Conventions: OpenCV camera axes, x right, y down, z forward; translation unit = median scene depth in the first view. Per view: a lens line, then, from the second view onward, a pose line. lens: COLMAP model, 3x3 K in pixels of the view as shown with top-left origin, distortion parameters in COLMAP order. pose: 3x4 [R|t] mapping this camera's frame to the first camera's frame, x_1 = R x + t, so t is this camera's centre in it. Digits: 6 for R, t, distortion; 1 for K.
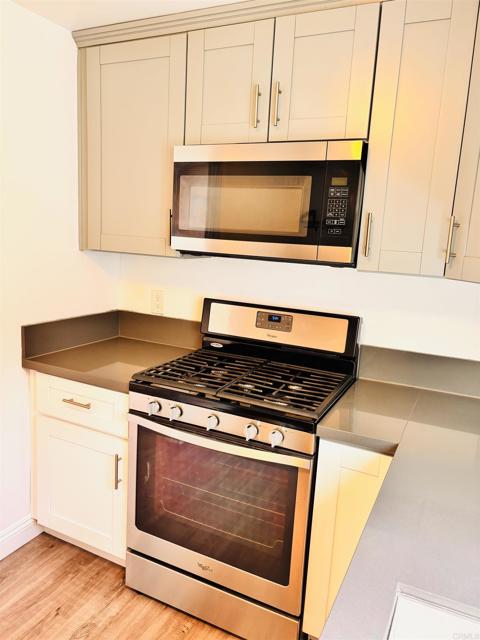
lens RADIAL K [[485.0, 0, 240.0], [0, 485.0, 320.0], [0, 0, 1]] dist [0.004556, 0.001354]
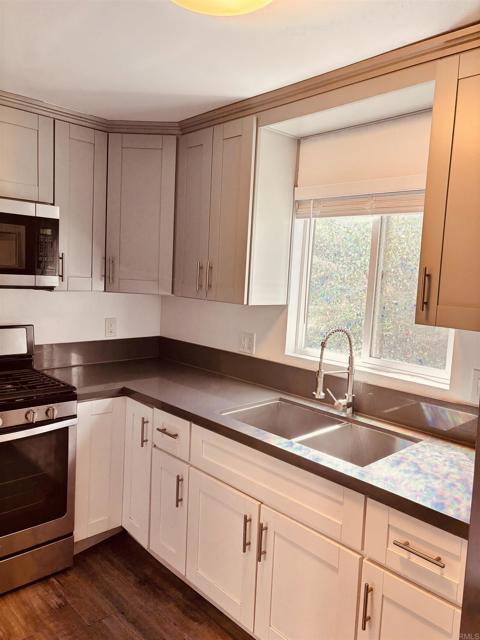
lens RADIAL K [[478.8, 0, 239.0], [0, 478.8, 314.1], [0, 0, 1]] dist [0.001777, 0.000060]
pose [[0.359813, -0.114453, 0.925978, -0.822137], [0.138449, 0.988010, 0.068323, -0.049779], [-0.922695, 0.103617, 0.371345, -0.041065]]
